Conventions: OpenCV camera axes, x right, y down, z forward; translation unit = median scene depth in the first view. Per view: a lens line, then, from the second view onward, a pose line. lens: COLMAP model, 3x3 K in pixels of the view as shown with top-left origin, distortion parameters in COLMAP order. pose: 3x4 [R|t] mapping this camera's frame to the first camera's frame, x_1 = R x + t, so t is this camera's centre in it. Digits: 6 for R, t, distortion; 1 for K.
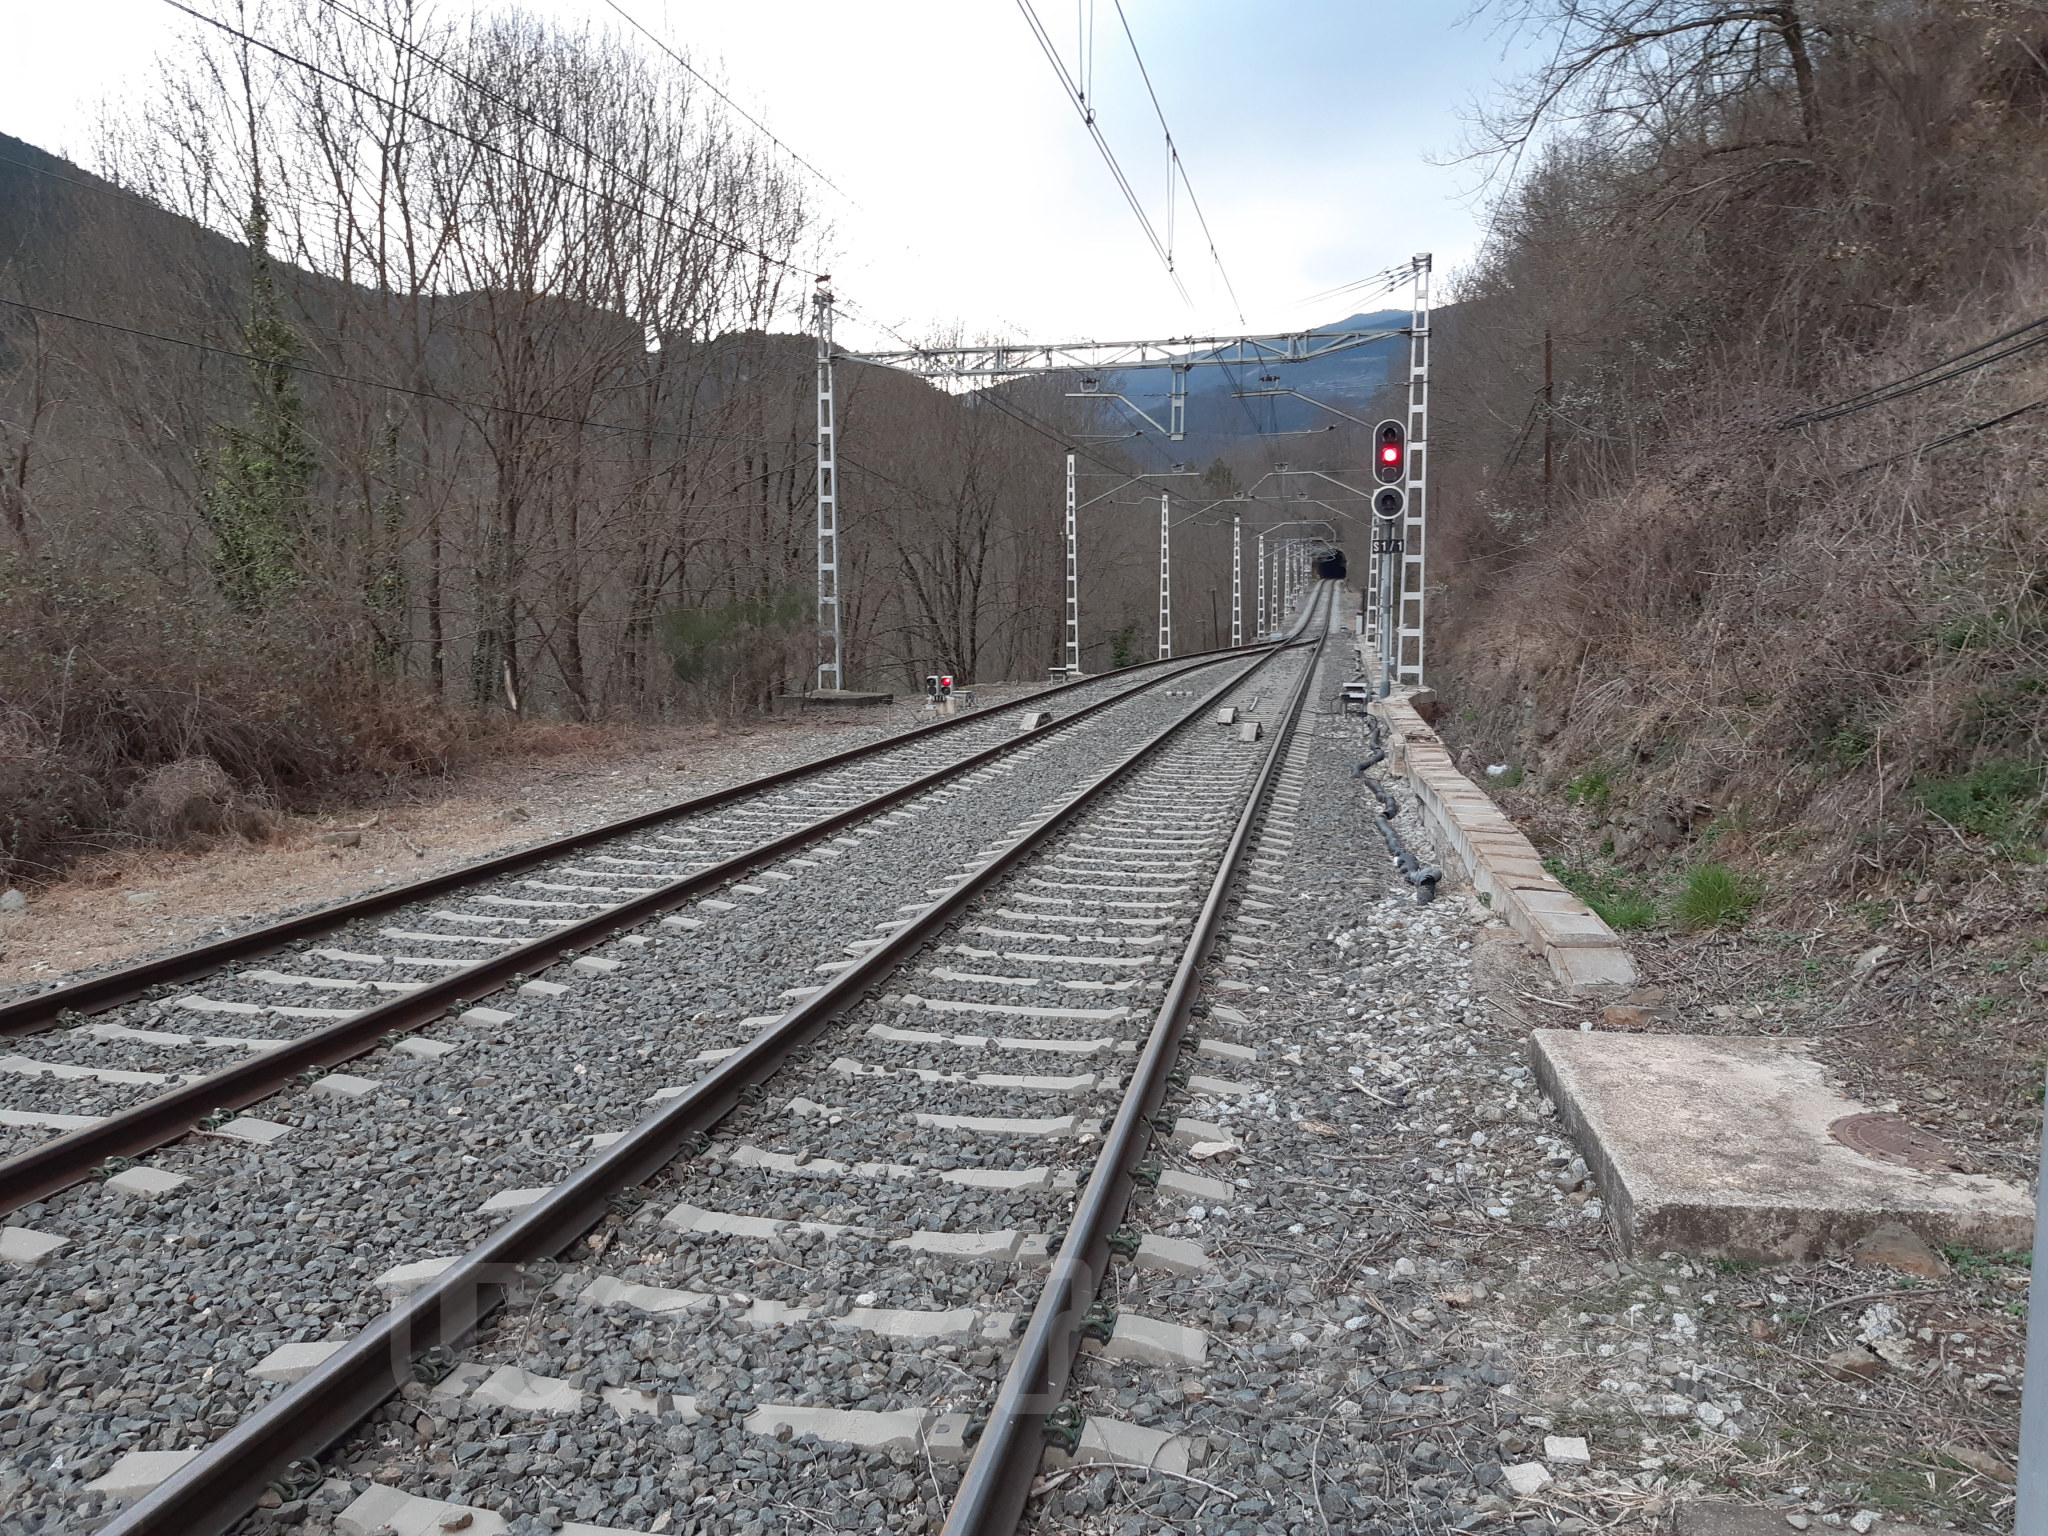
lens RADIAL K [[1572.9, 0, 1022.5], [0, 1572.9, 772.5], [0, 0, 1]] dist [0.076321, -0.137200]
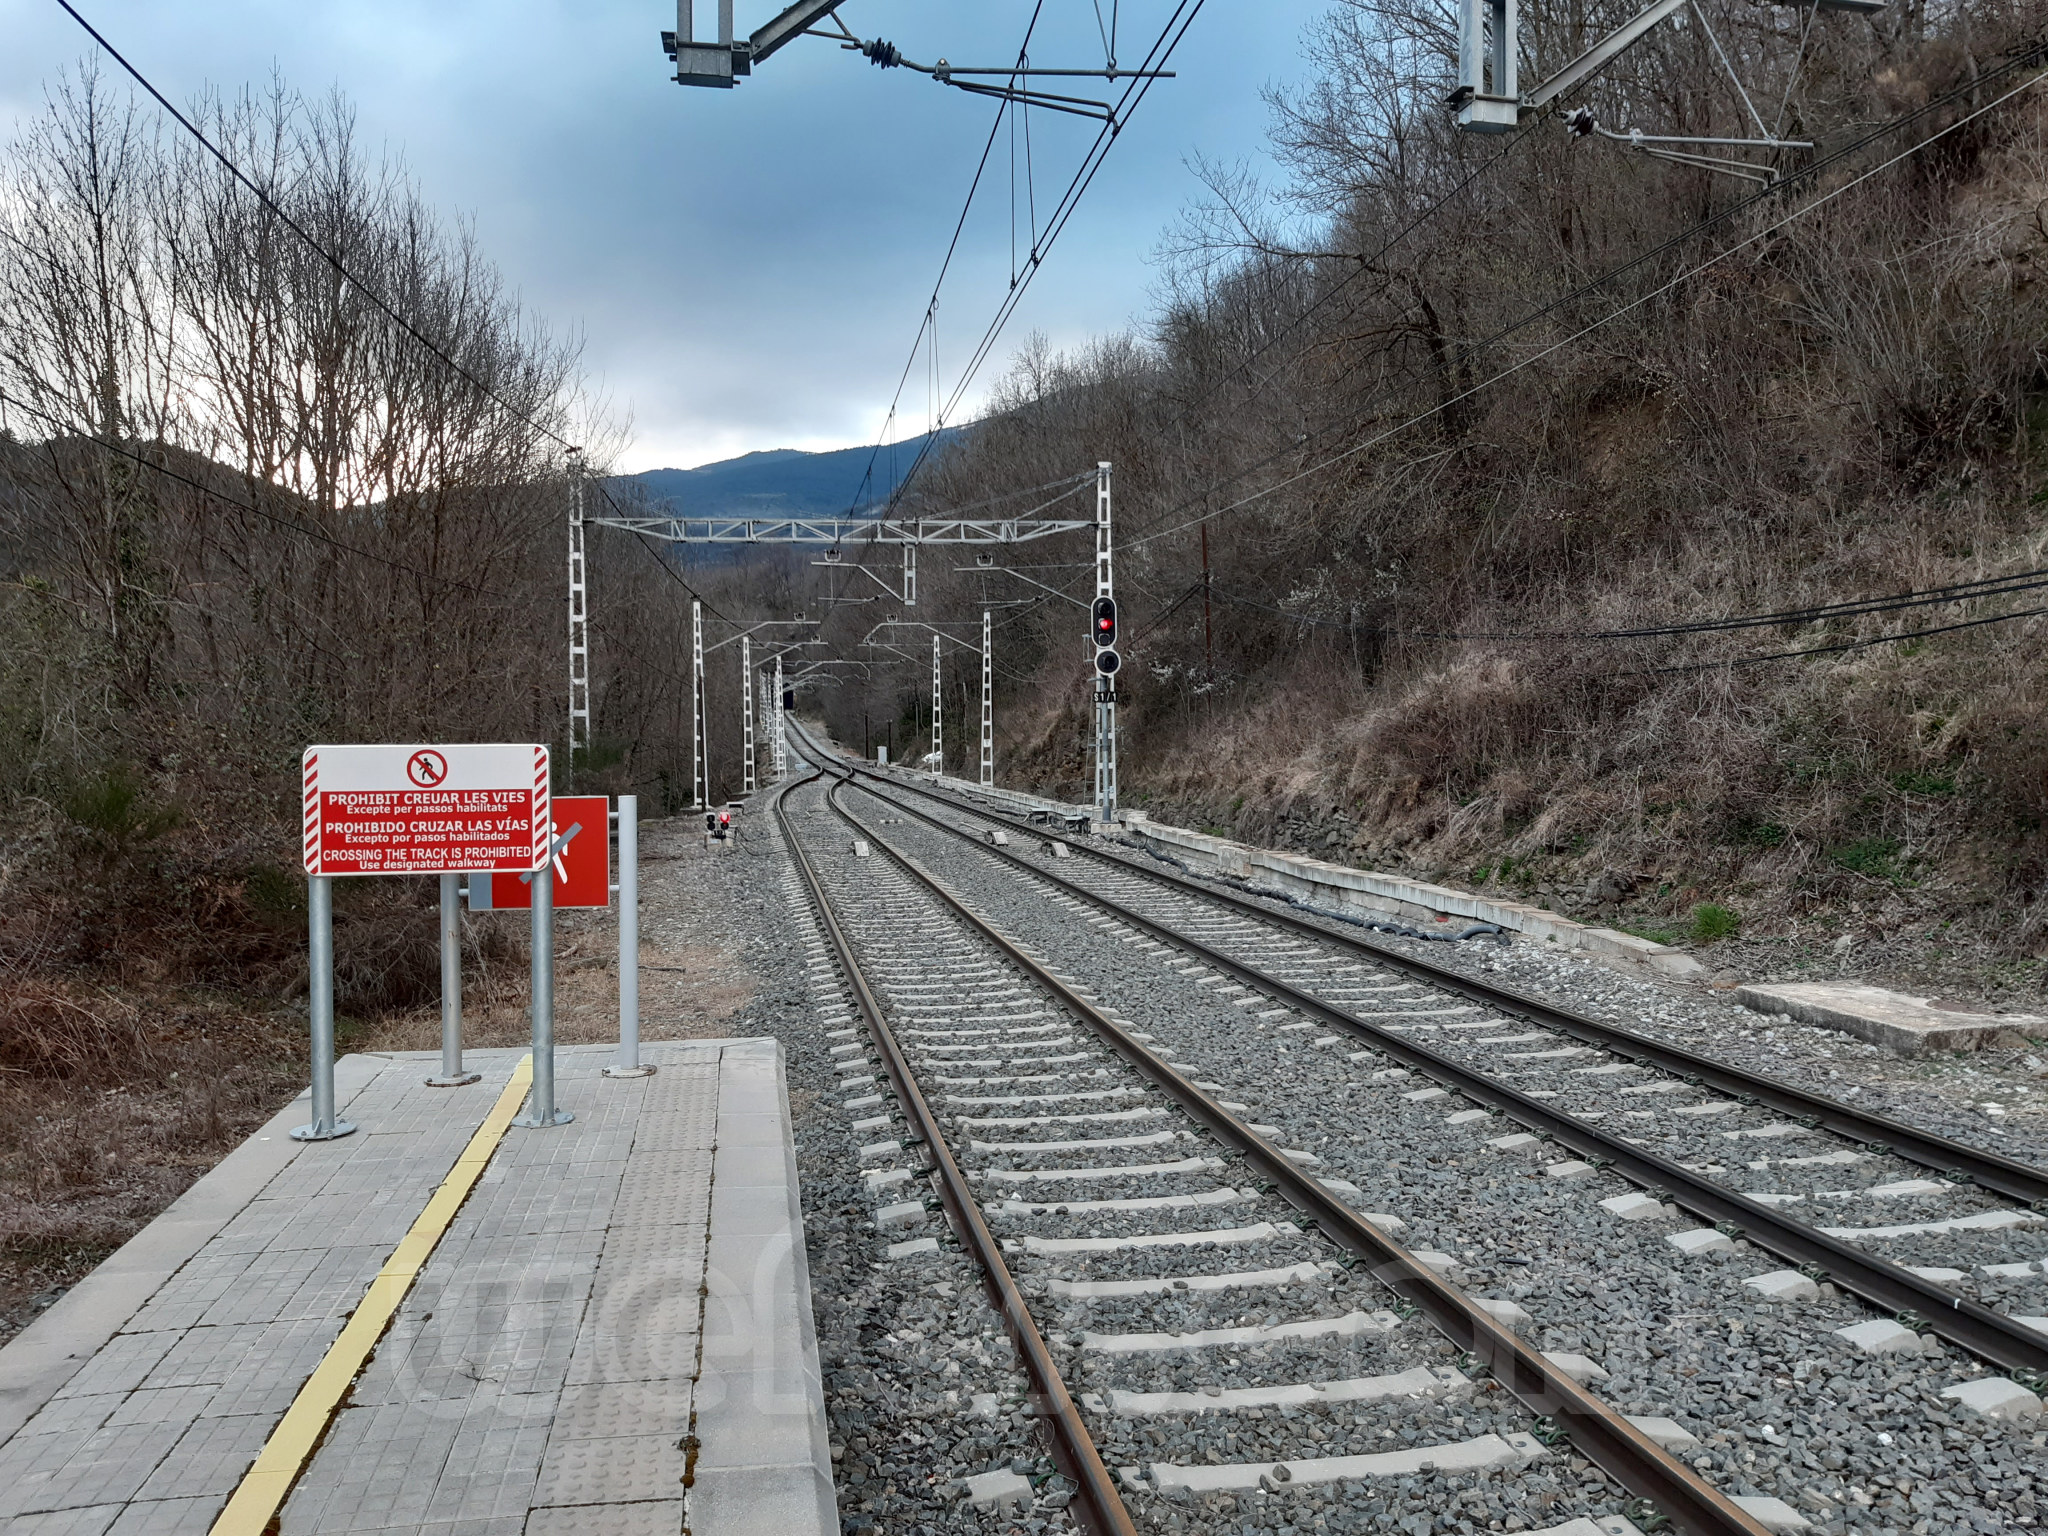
lens RADIAL K [[1572.9, 0, 1022.3], [0, 1572.9, 764.2], [0, 0, 1]] dist [0.076321, -0.137200]
pose [[0.930224, -0.018893, 0.366506, -0.248108], [0.049705, 0.995958, -0.074817, -0.000967], [-0.363611, 0.087814, 0.927403, -0.102669]]
